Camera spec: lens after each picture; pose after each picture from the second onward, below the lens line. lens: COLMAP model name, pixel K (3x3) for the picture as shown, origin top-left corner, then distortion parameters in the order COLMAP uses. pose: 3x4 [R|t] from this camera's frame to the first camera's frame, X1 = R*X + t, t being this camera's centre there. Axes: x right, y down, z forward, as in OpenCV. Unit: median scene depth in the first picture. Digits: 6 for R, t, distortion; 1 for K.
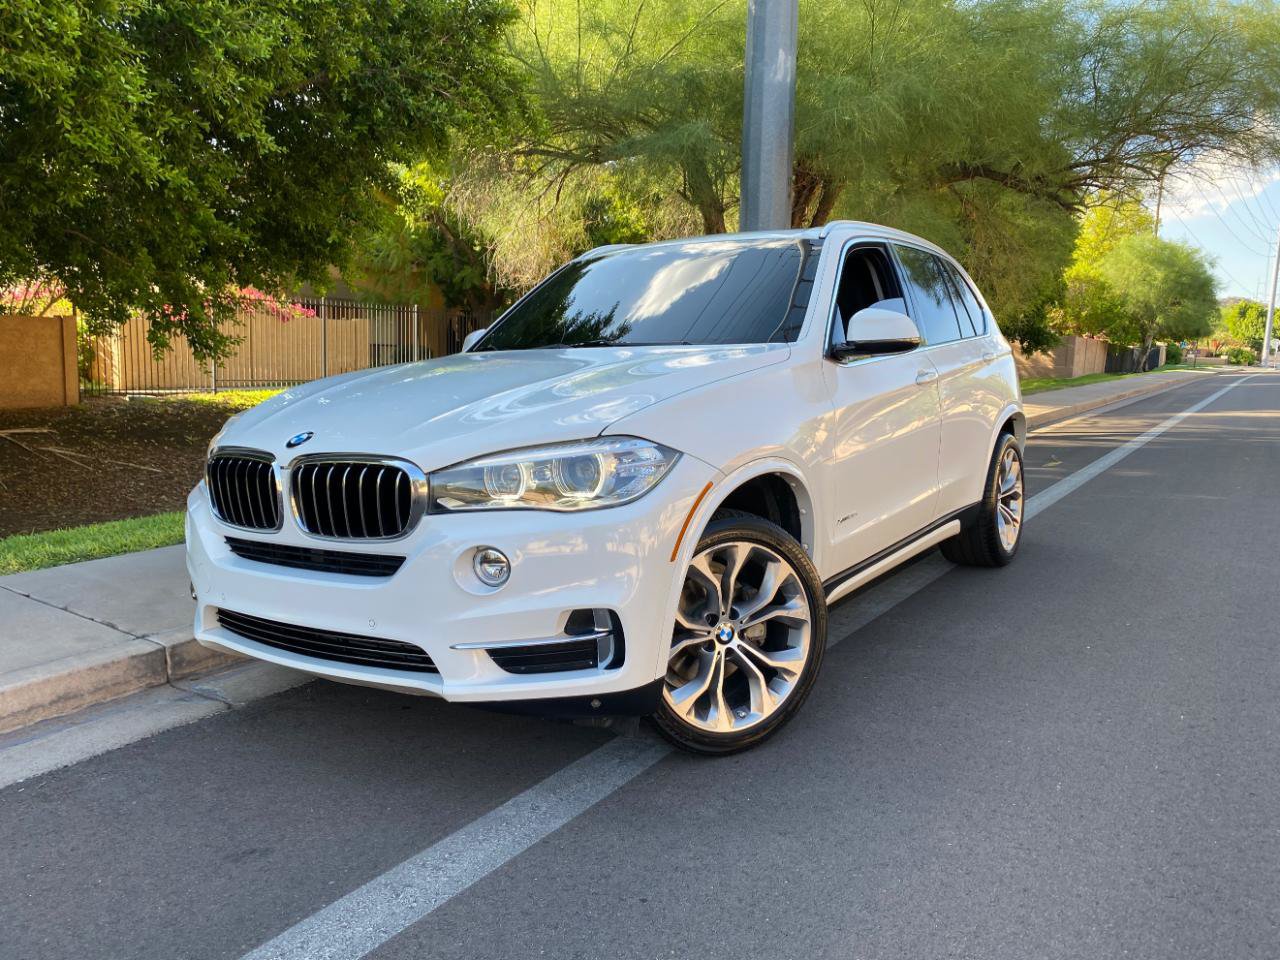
lens RADIAL K [[996.8, 0, 651.3], [0, 996.8, 499.3], [0, 0, 1]] dist [0.002989, 0.004914]
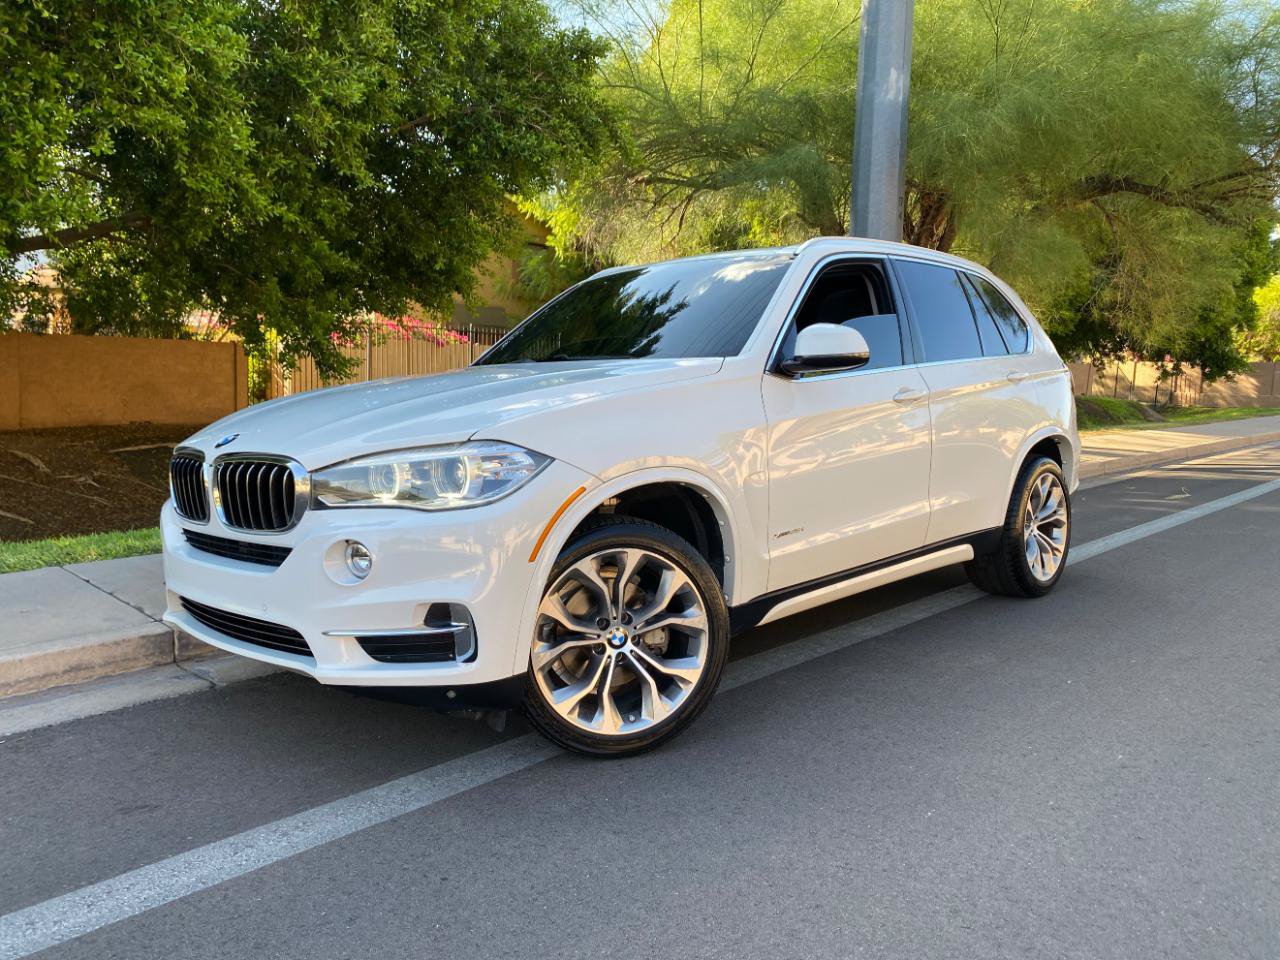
lens RADIAL K [[998.4, 0, 639.7], [0, 998.4, 500.4], [0, 0, 1]] dist [0.003293, 0.004425]
pose [[0.982639, 0.026372, -0.183646, 0.107161], [-0.031035, 0.999264, -0.022565, 0.006077], [0.182916, 0.027872, 0.982733, -0.001838]]
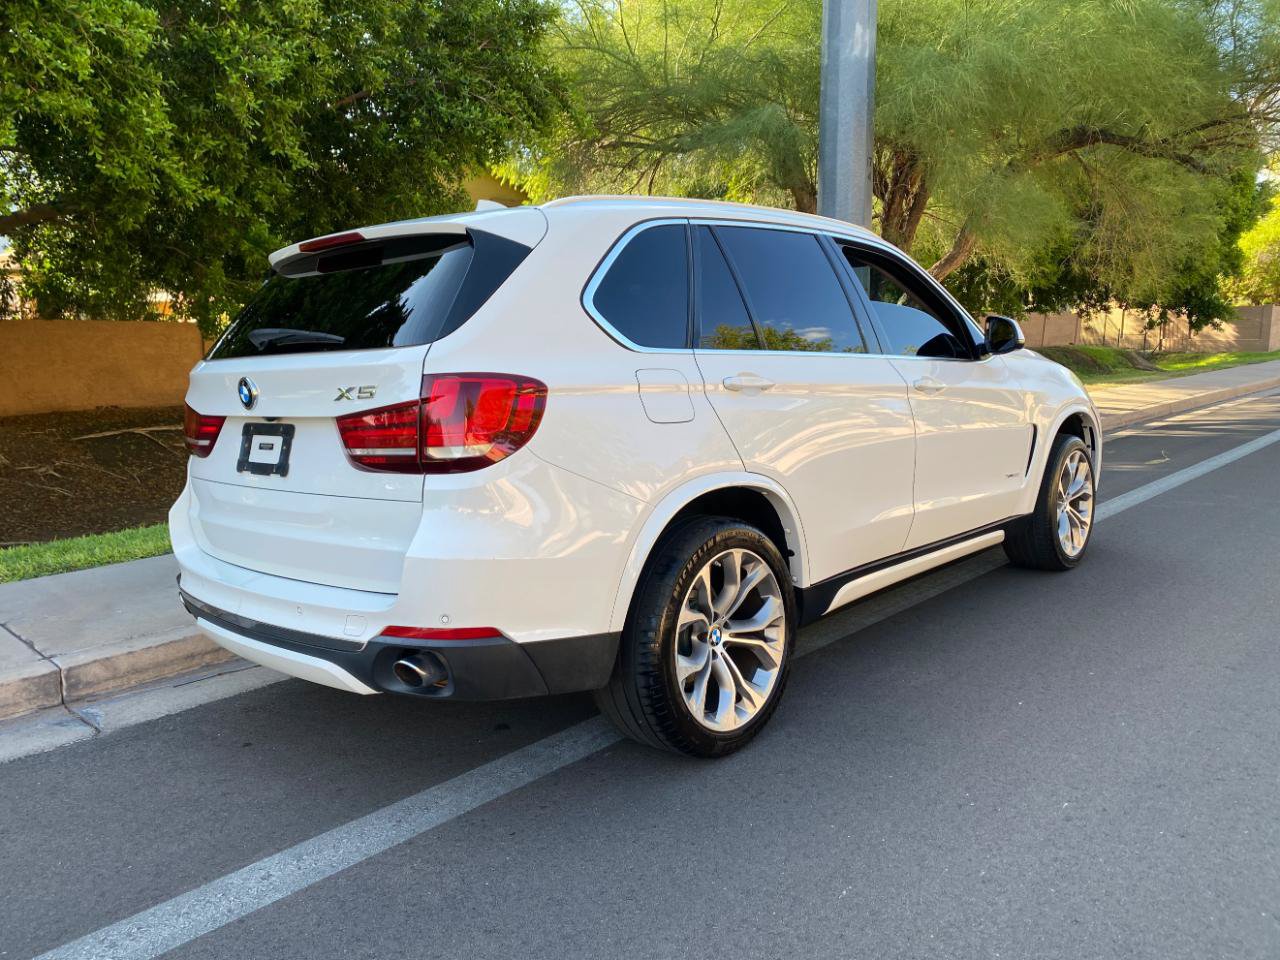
lens RADIAL K [[991.9, 0, 643.8], [0, 991.9, 480.4], [0, 0, 1]] dist [0.009561, -0.000134]
pose [[0.983994, 0.001409, -0.178197, 0.138033], [-0.001286, 0.999999, 0.000807, -0.023304], [0.178198, -0.000565, 0.983994, 0.045984]]
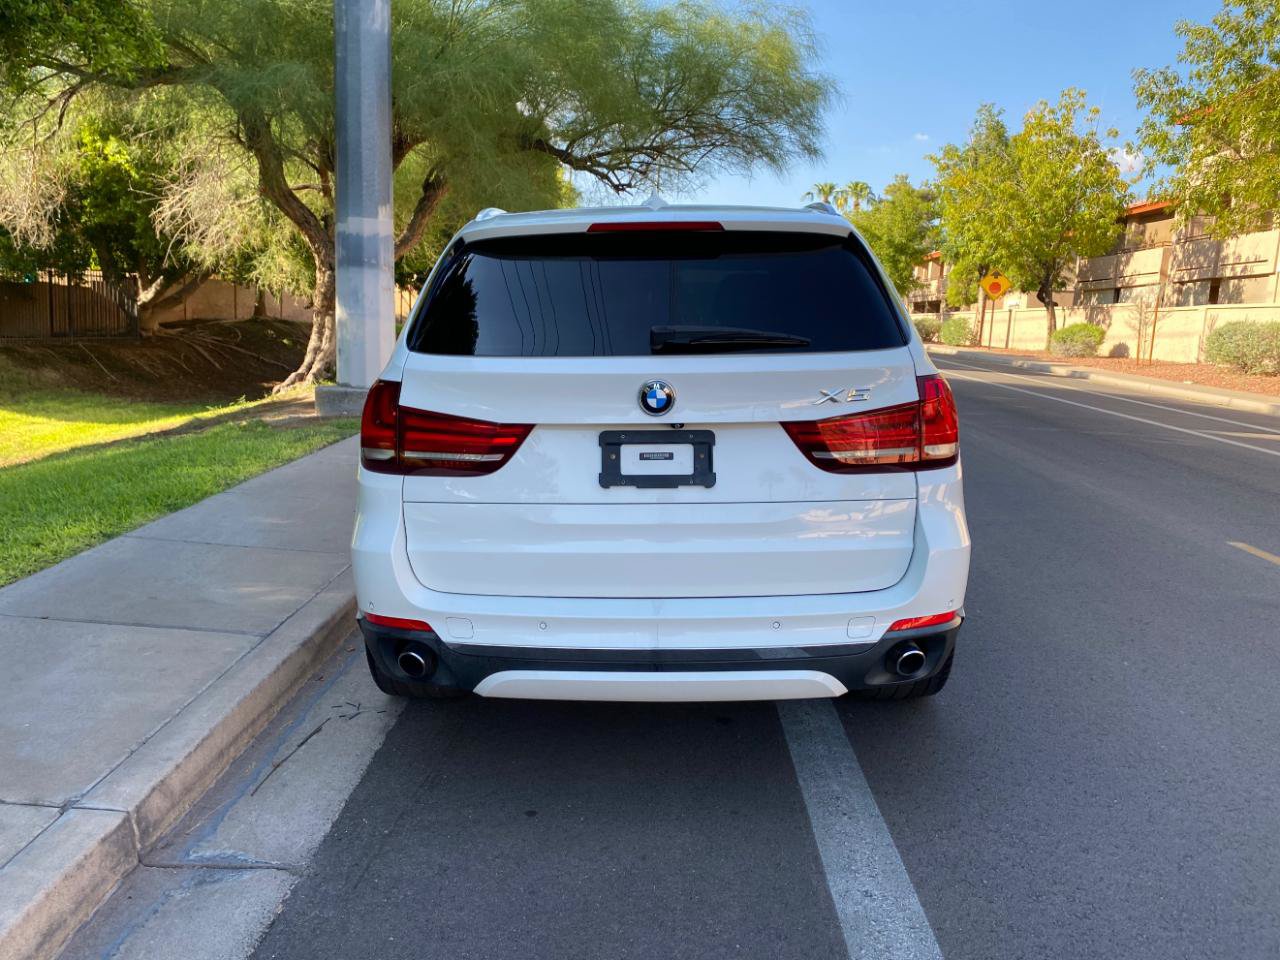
lens RADIAL K [[982.6, 0, 638.1], [0, 982.6, 477.7], [0, 0, 1]] dist [0.006499, 0.002883]
pose [[0.847186, -0.075016, 0.525974, -0.254075], [0.057809, 0.997120, 0.049099, -0.045409], [-0.528143, -0.011190, 0.849082, 0.116006]]
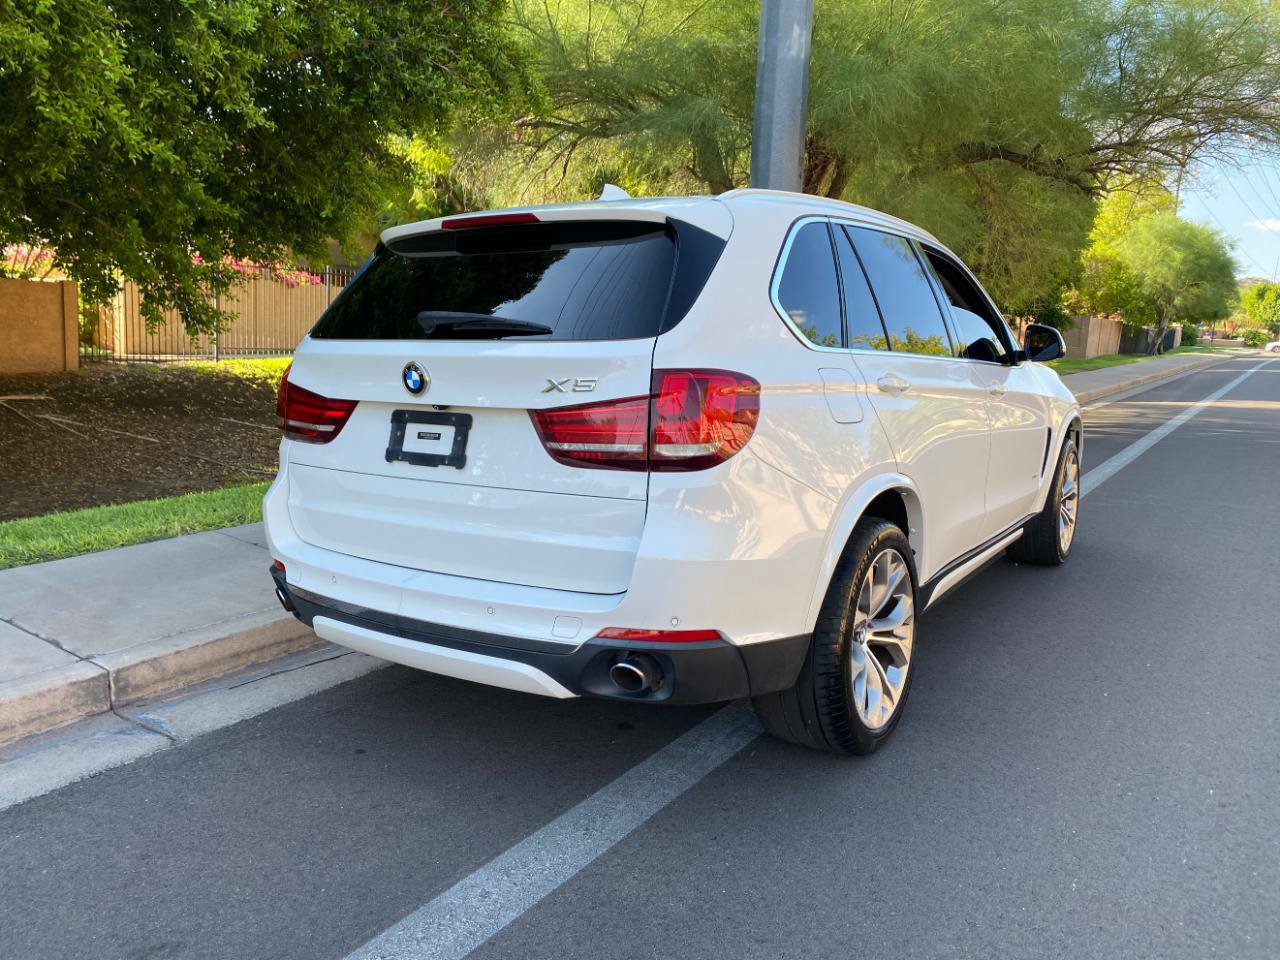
lens RADIAL K [[991.0, 0, 642.0], [0, 991.0, 478.4], [0, 0, 1]] dist [0.007589, 0.002106]
pose [[0.999576, 0.023975, -0.016552, 0.010386], [-0.023760, 0.999633, 0.013013, -0.027037], [0.016858, -0.012614, 0.999778, 0.039505]]
